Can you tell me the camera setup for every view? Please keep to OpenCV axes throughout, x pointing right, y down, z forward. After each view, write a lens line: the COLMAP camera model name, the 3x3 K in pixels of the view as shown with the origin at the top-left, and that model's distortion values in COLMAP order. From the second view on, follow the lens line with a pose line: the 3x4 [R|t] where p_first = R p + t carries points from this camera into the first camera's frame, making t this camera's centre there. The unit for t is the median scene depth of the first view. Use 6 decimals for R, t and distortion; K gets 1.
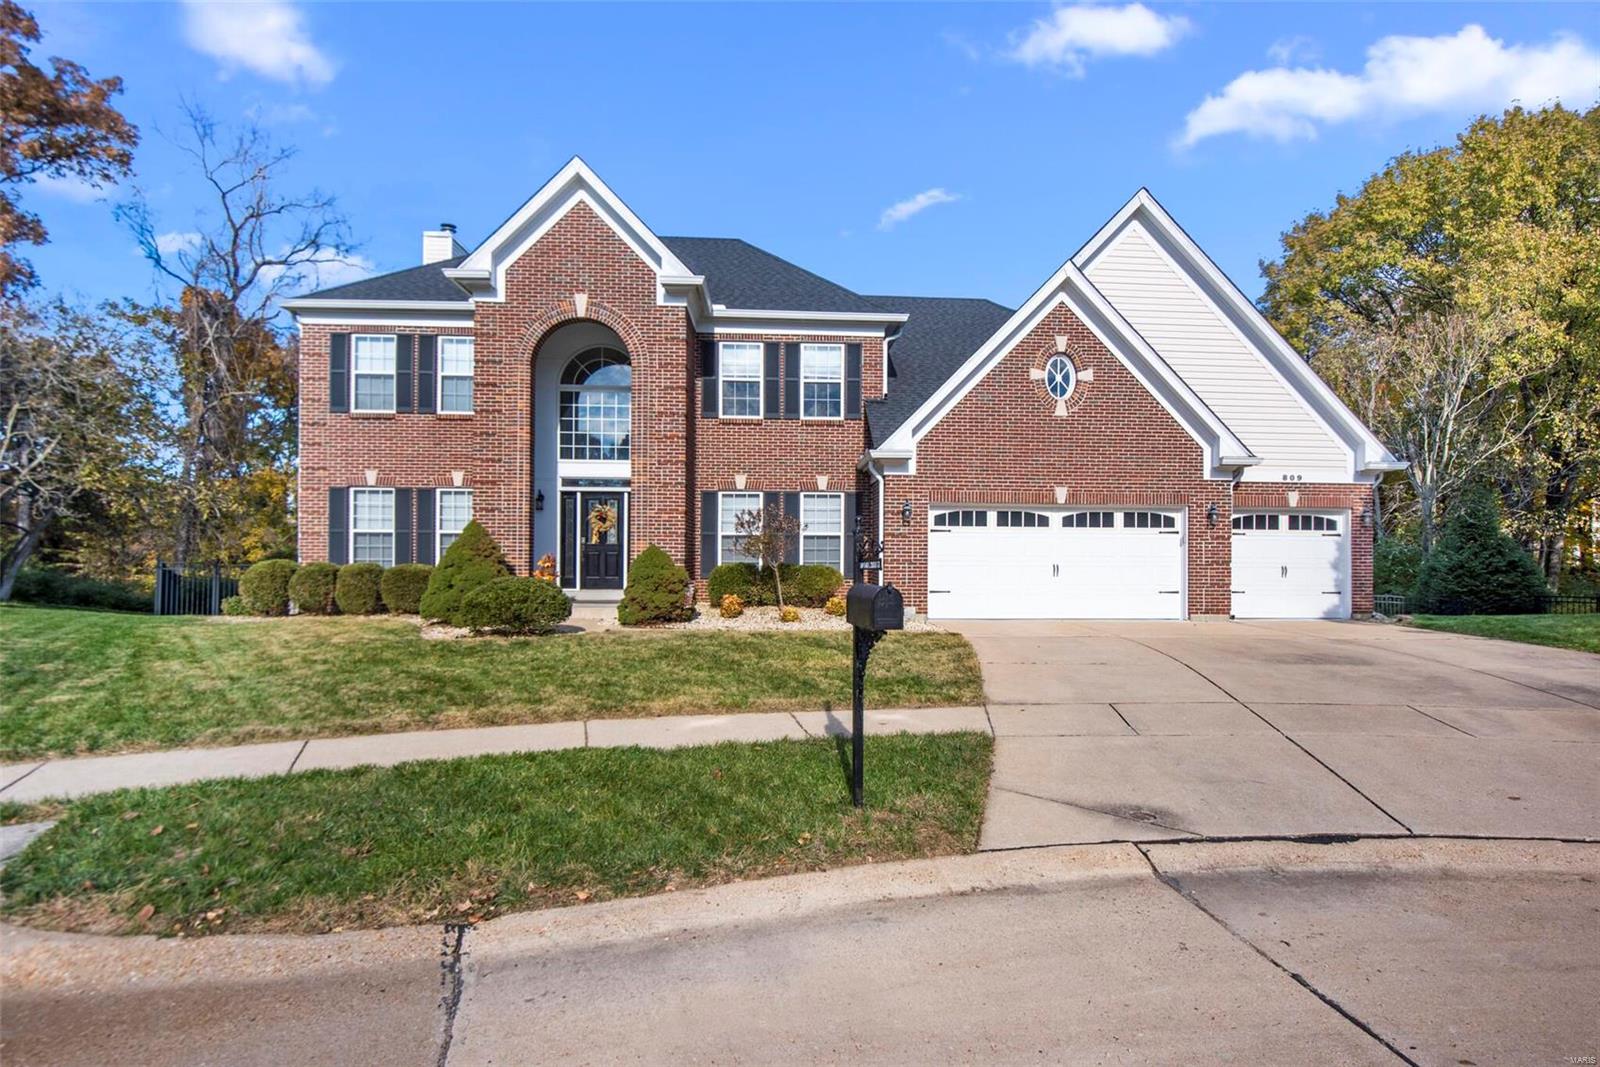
lens RADIAL K [[824.5, 0, 800.0], [0, 824.5, 533.5], [0, 0, 1]] dist [0.000600, -0.000123]
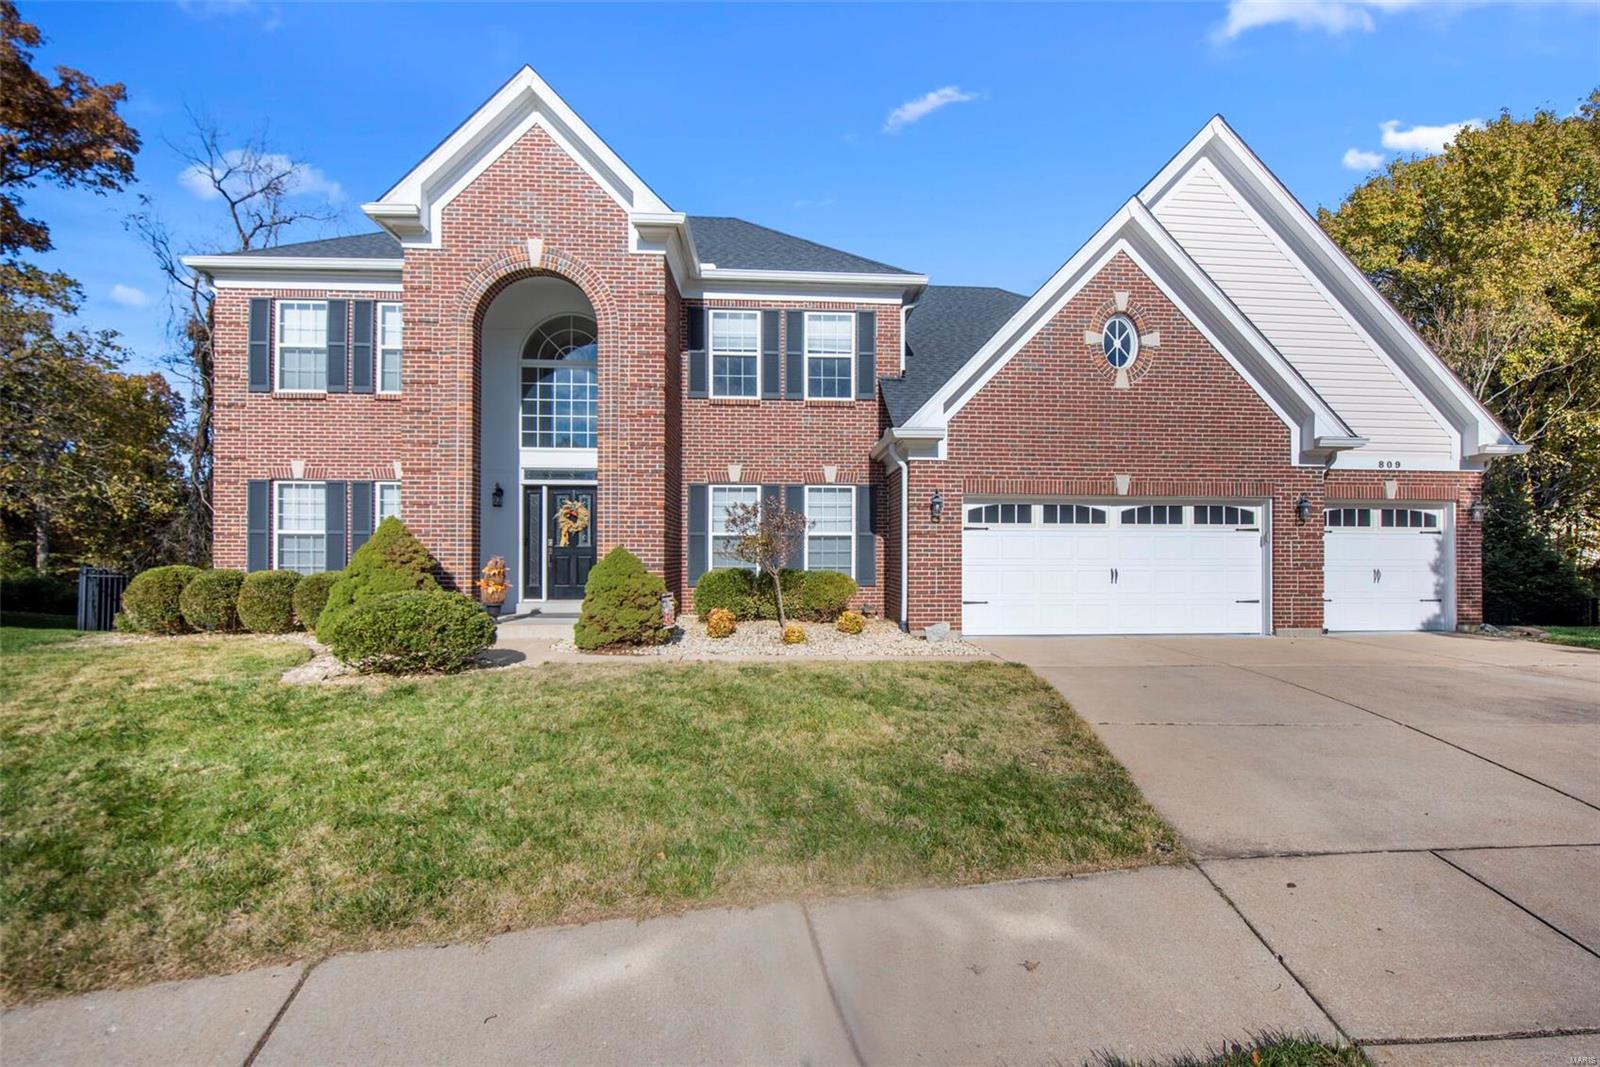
lens RADIAL K [[692.1, 0, 807.1], [0, 692.1, 551.0], [0, 0, 1]] dist [-0.049318, -0.000028]
pose [[0.999911, -0.003790, 0.012778, -0.007063], [0.003583, 0.999862, 0.016205, 0.007188], [-0.012838, -0.016157, 0.999787, 0.311034]]
